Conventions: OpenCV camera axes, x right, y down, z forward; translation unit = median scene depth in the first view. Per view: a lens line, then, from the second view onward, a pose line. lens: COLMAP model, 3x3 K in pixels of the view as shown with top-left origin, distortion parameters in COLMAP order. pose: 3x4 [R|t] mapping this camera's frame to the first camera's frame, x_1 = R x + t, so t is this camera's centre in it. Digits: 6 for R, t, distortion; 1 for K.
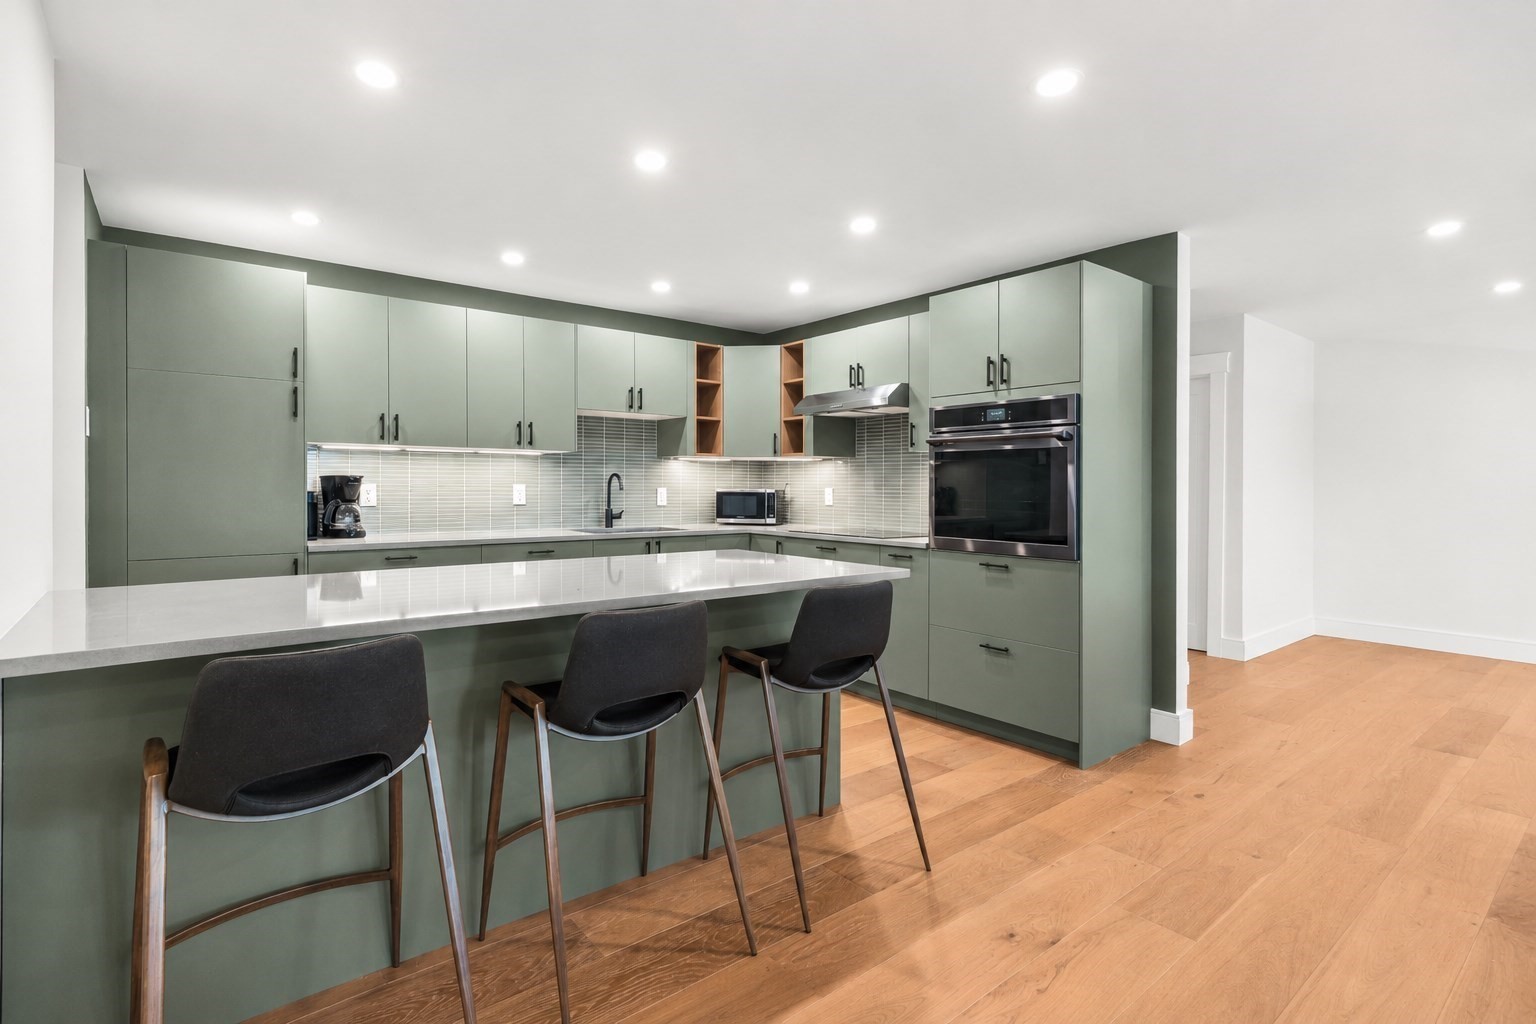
lens RADIAL K [[759.2, 0, 756.1], [0, 759.2, 498.2], [0, 0, 1]] dist [-0.000548, 0.000182]
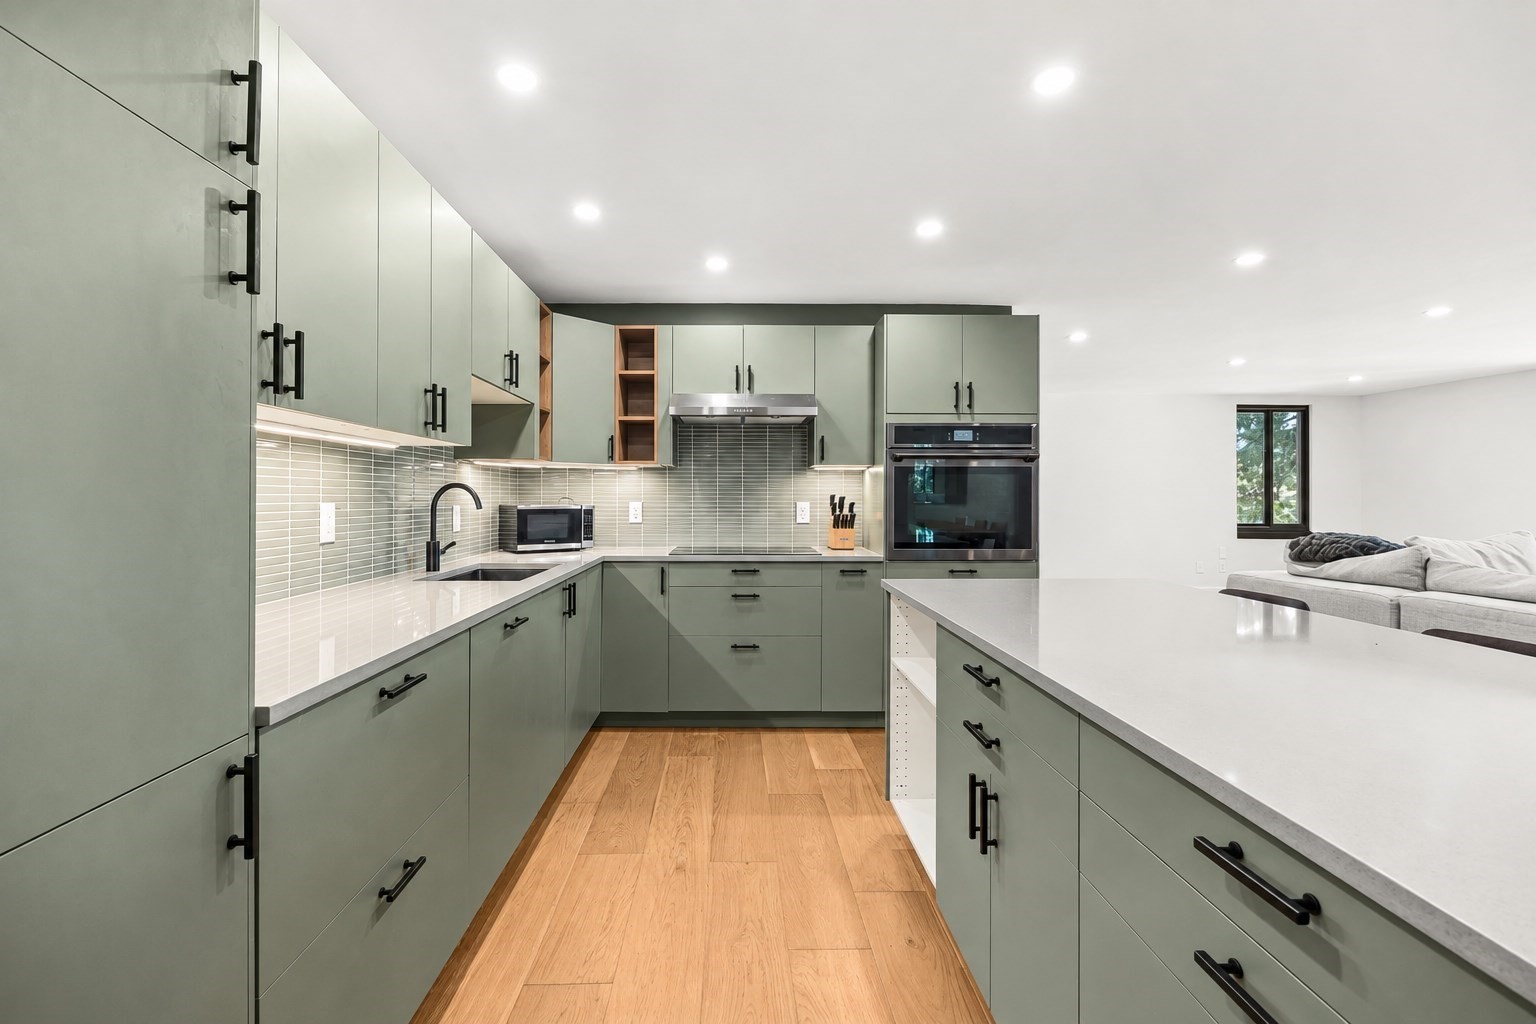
lens RADIAL K [[678.3, 0, 747.5], [0, 678.3, 492.1], [0, 0, 1]] dist [0.001190, 0.000125]
pose [[0.612543, 0.001409, 0.790436, -0.585776], [0.016915, 0.999746, -0.014891, -0.015344], [-0.790256, 0.022491, 0.612364, 0.567198]]
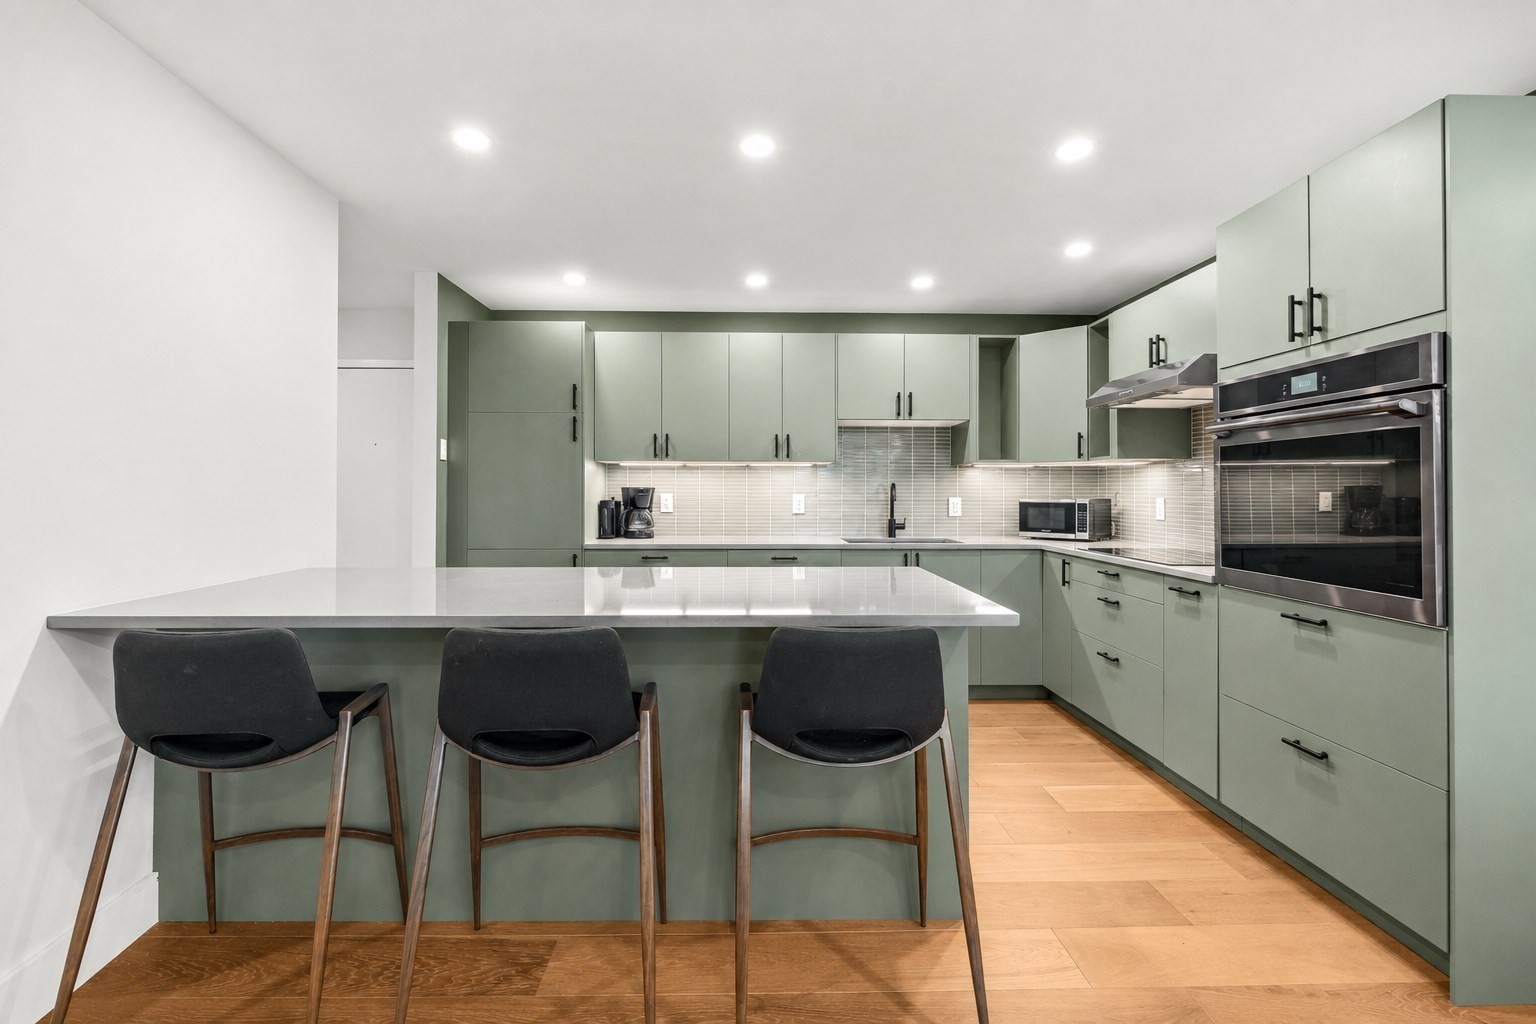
lens RADIAL K [[709.6, 0, 768.1], [0, 709.6, 499.1], [0, 0, 1]] dist [0.035122, -0.001691]
pose [[0.799033, 0.001868, -0.601284, 0.283736], [-0.008231, 0.999935, -0.007831, -0.003405], [0.601230, 0.011207, 0.798997, 0.211825]]
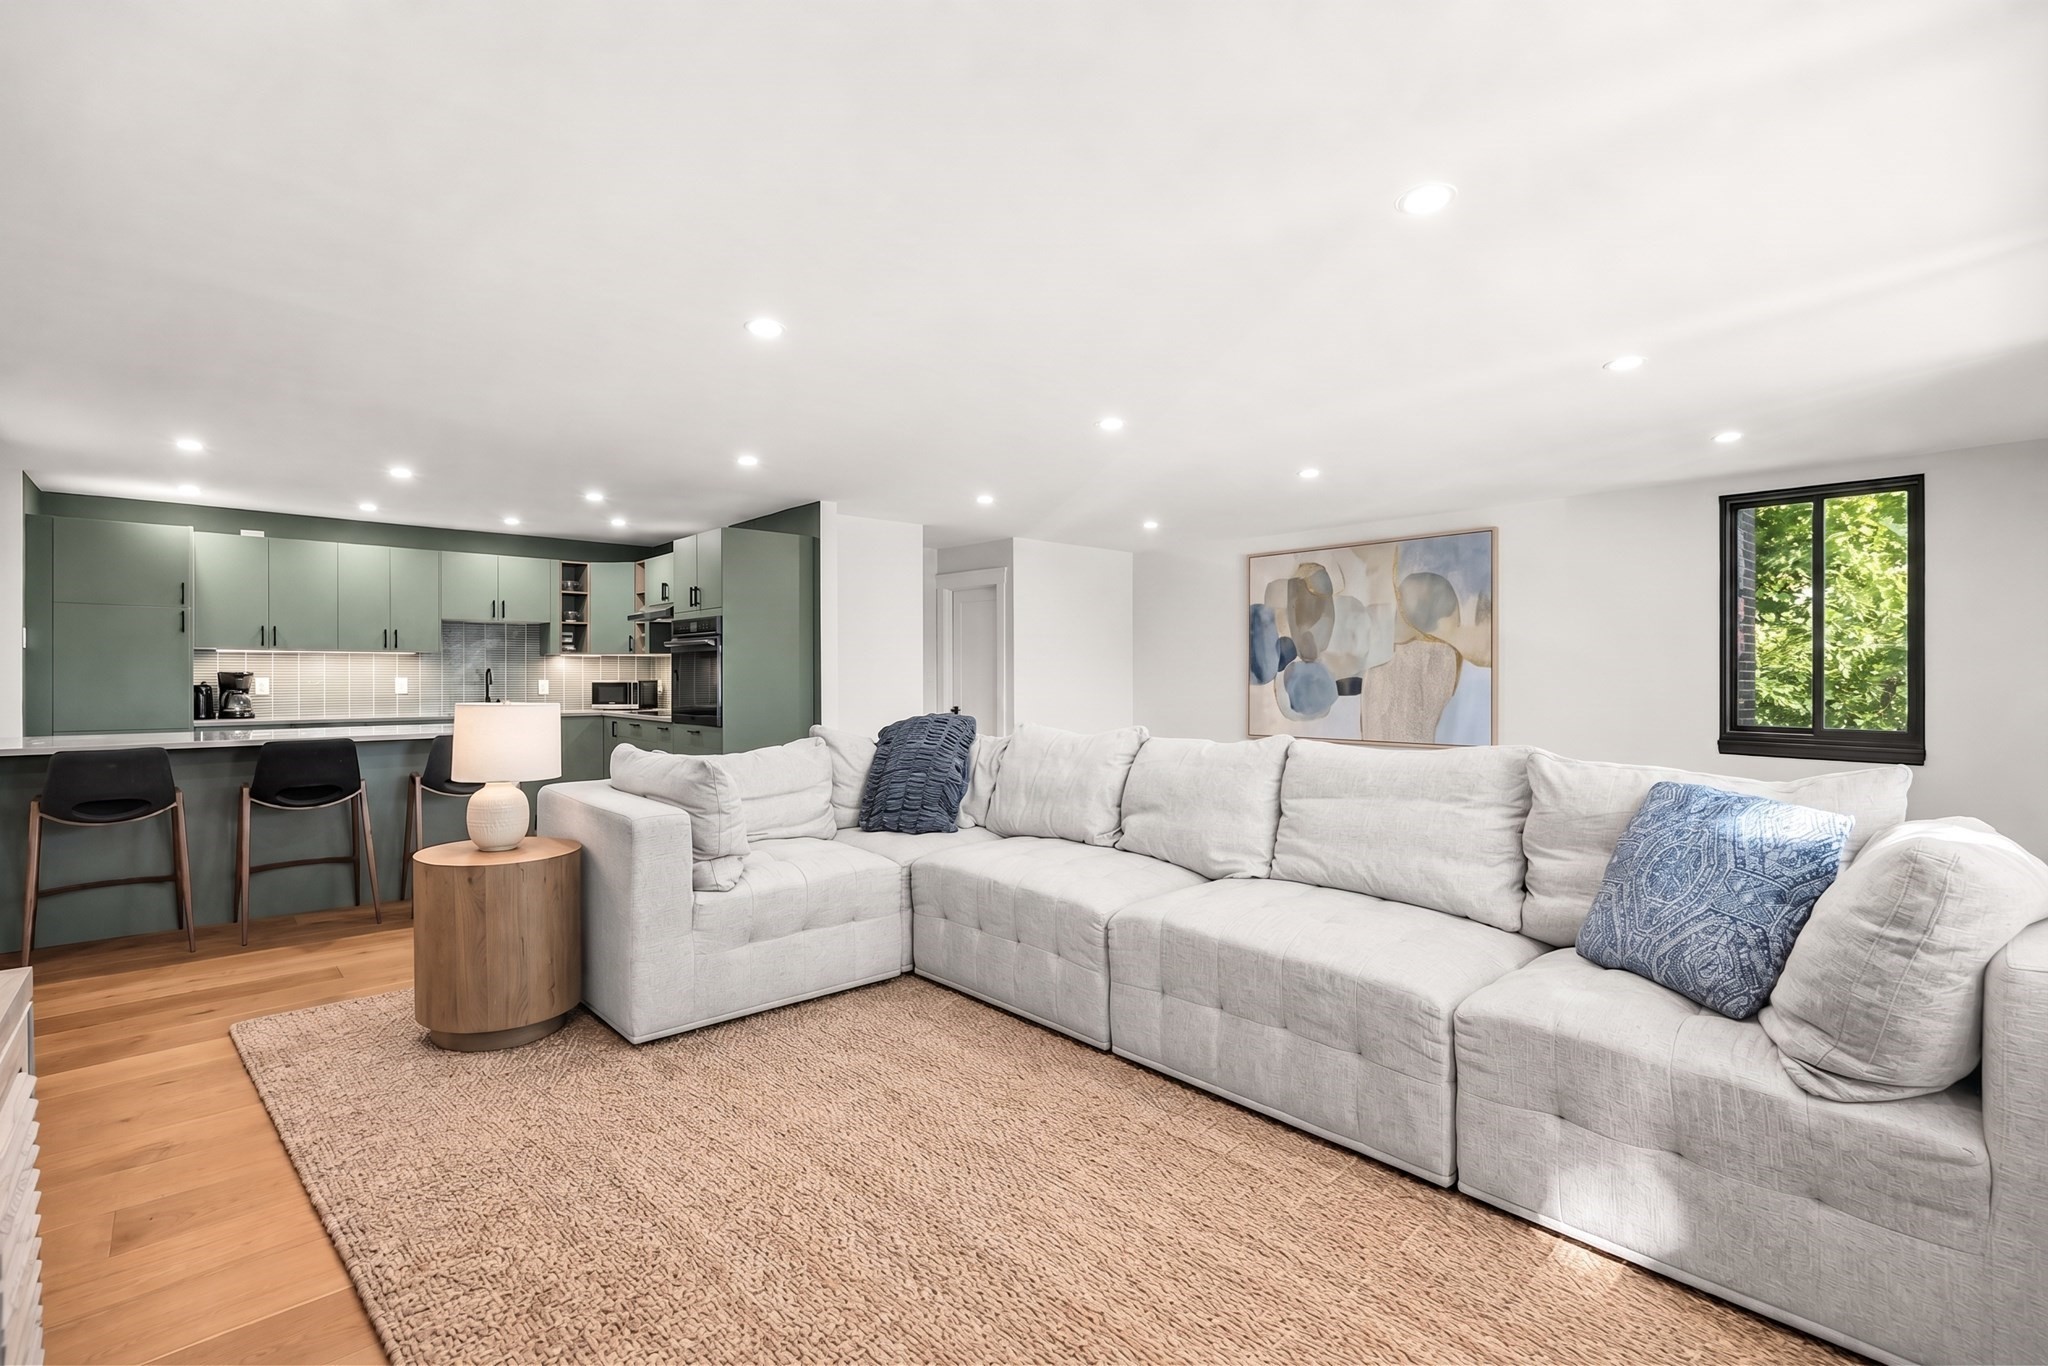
lens RADIAL K [[946.1, 0, 957.4], [0, 946.1, 683.5], [0, 0, 1]] dist [0.035122, -0.001691]
pose [[0.999879, -0.007155, 0.013777, 0.671516], [0.007232, 0.999959, -0.005499, 0.008200], [-0.013737, 0.005598, 0.999890, -0.684201]]
